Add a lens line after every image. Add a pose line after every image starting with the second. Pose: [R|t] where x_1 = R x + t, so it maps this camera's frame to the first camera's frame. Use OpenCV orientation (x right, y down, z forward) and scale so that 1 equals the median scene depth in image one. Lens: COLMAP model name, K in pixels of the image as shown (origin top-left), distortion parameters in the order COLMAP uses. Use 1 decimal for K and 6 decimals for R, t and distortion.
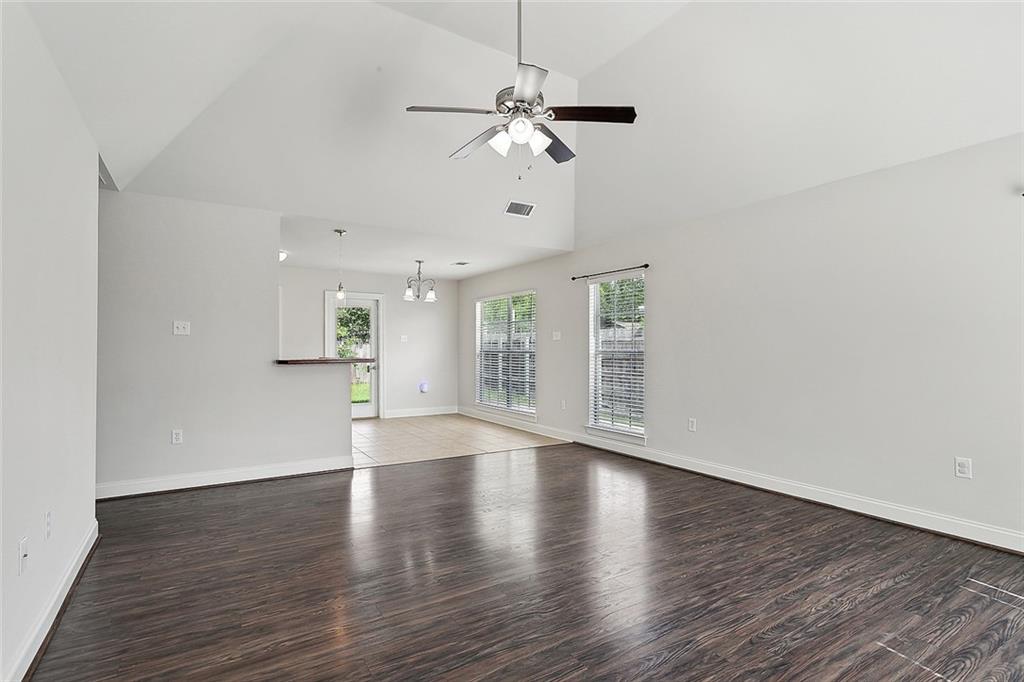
lens RADIAL K [[502.1, 0, 512.0], [0, 502.1, 341.0], [0, 0, 1]] dist [-0.011434, 0.000327]
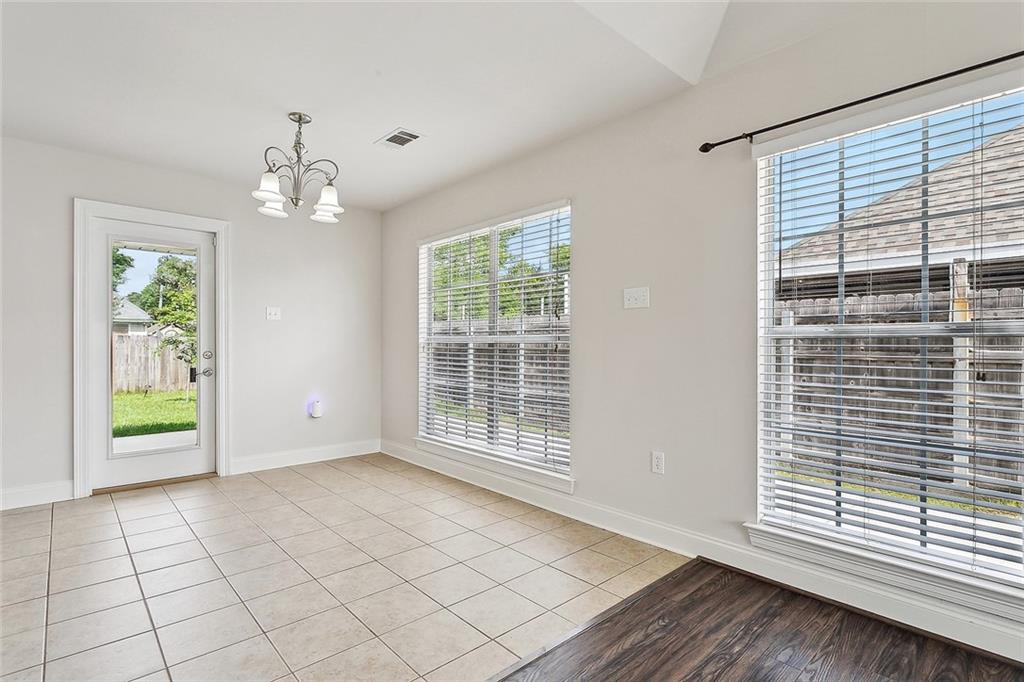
lens RADIAL K [[494.0, 0, 507.1], [0, 494.0, 345.3], [0, 0, 1]] dist [0.015818, 0.000058]
pose [[0.984025, 0.003025, 0.178004, -0.102394], [-0.004933, 0.999935, 0.010277, 0.028692], [-0.177961, -0.010991, 0.983976, 0.657772]]
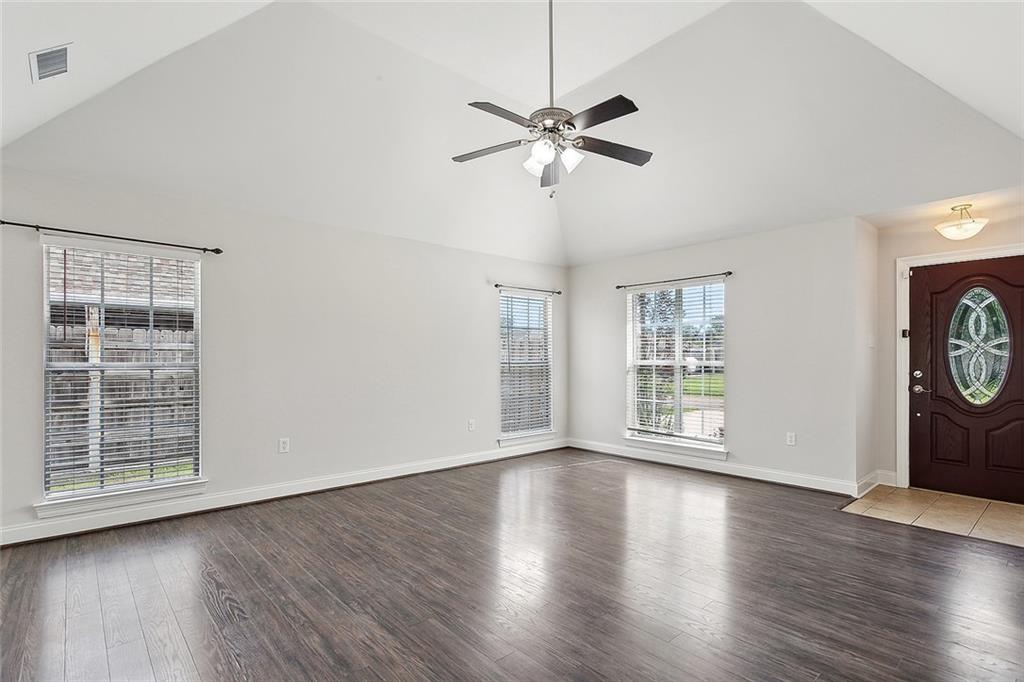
lens RADIAL K [[489.1, 0, 512.1], [0, 489.1, 354.4], [0, 0, 1]] dist [0.000915, 0.000313]
pose [[-0.171143, 0.010458, 0.985191, -0.455617], [-0.014172, 0.999814, -0.013075, 0.006771], [-0.985144, -0.016199, -0.170963, 0.588372]]
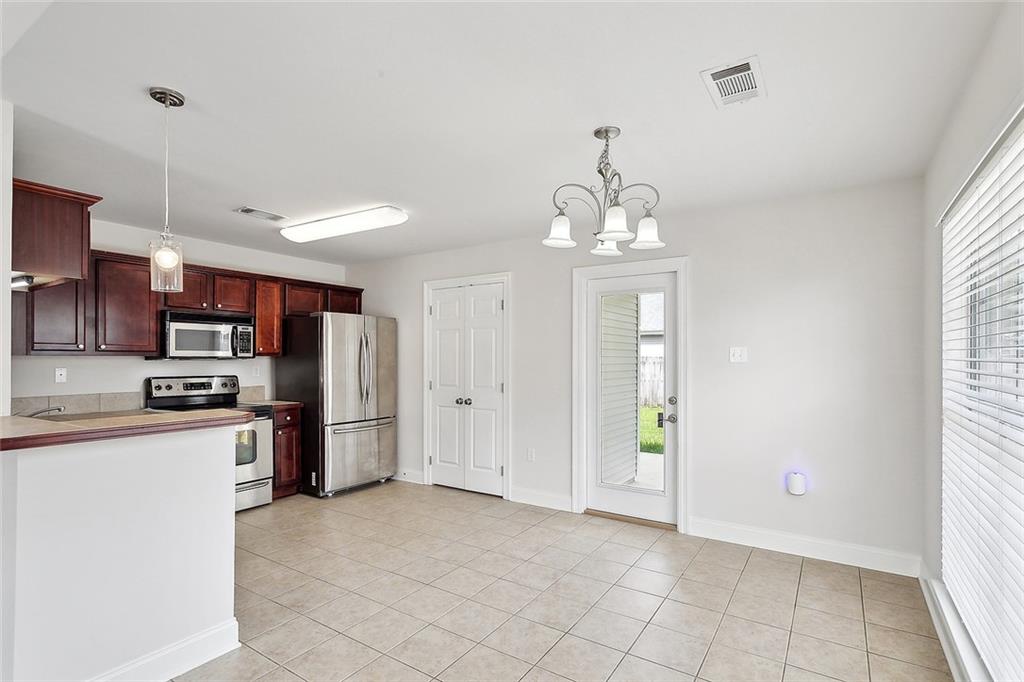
lens RADIAL K [[496.5, 0, 509.6], [0, 496.5, 357.5], [0, 0, 1]] dist [-0.012135, 0.000190]
pose [[0.422493, 0.002692, -0.906362, 0.107202], [0.011005, 0.999907, 0.008100, -0.011902], [0.906300, -0.013396, 0.422424, 0.930732]]
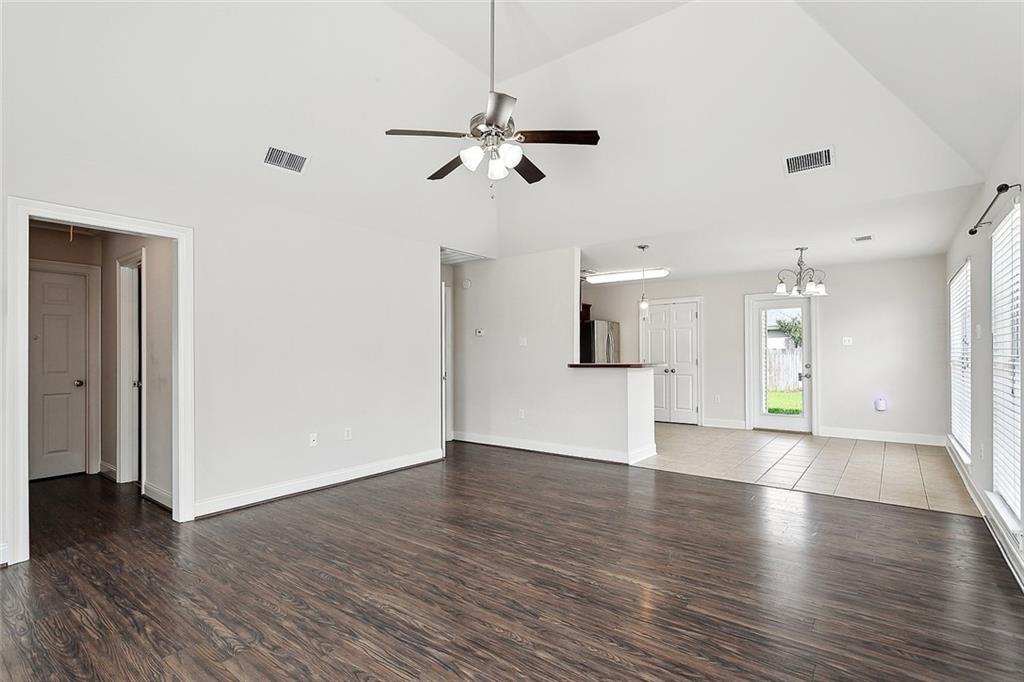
lens RADIAL K [[489.1, 0, 512.1], [0, 489.1, 354.4], [0, 0, 1]] dist [0.000915, 0.000313]
pose [[0.347908, -0.001159, -0.937528, 0.472654], [0.018496, 0.999813, 0.005628, 0.002600], [0.937346, -0.019299, 0.347864, 0.315851]]
